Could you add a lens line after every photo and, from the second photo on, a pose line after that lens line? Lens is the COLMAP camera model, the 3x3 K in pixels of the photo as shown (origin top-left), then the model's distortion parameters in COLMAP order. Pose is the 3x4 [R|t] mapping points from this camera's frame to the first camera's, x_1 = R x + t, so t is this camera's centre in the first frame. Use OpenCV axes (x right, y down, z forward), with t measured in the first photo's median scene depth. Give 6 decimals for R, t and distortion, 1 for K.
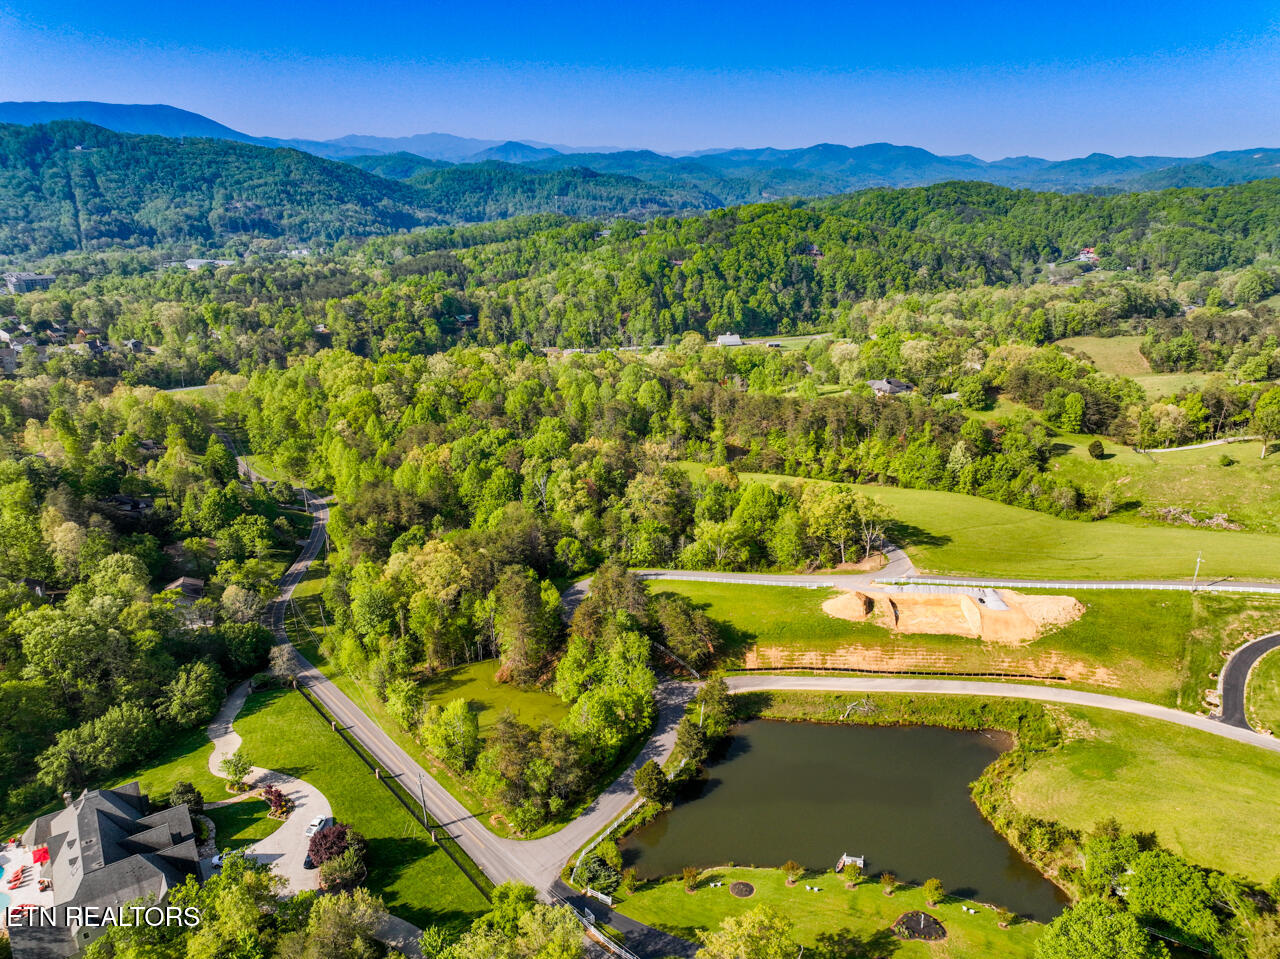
lens RADIAL K [[898.5, 0, 642.7], [0, 898.5, 476.4], [0, 0, 1]] dist [-0.005693, 0.022352]
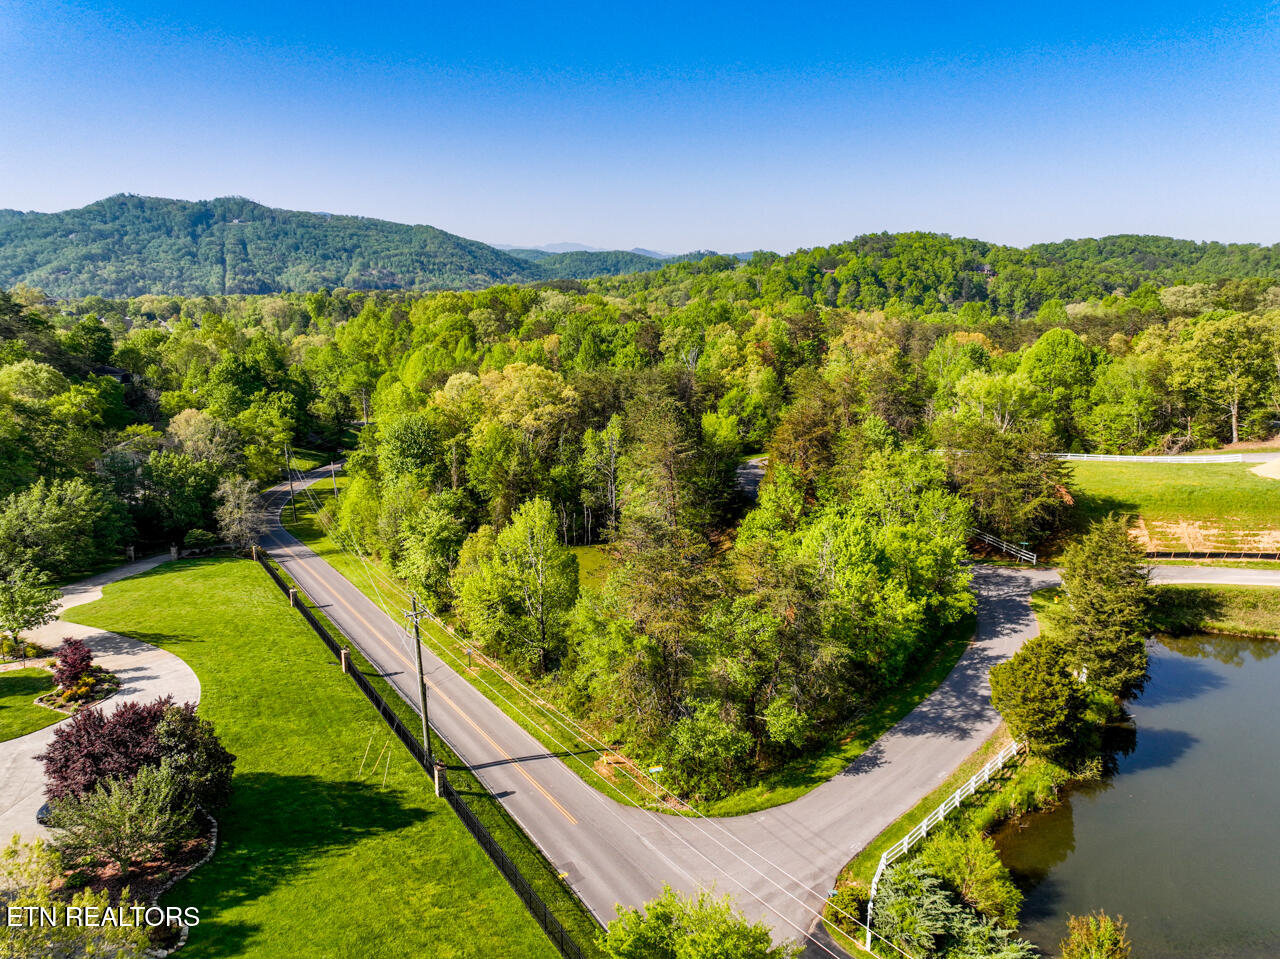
lens RADIAL K [[898.5, 0, 642.7], [0, 898.5, 476.4], [0, 0, 1]] dist [-0.005693, 0.022352]
pose [[0.991446, 0.037948, -0.124877, -0.061375], [-0.052042, 0.992389, -0.111606, 0.171917], [0.119691, 0.117151, 0.985875, 0.350595]]
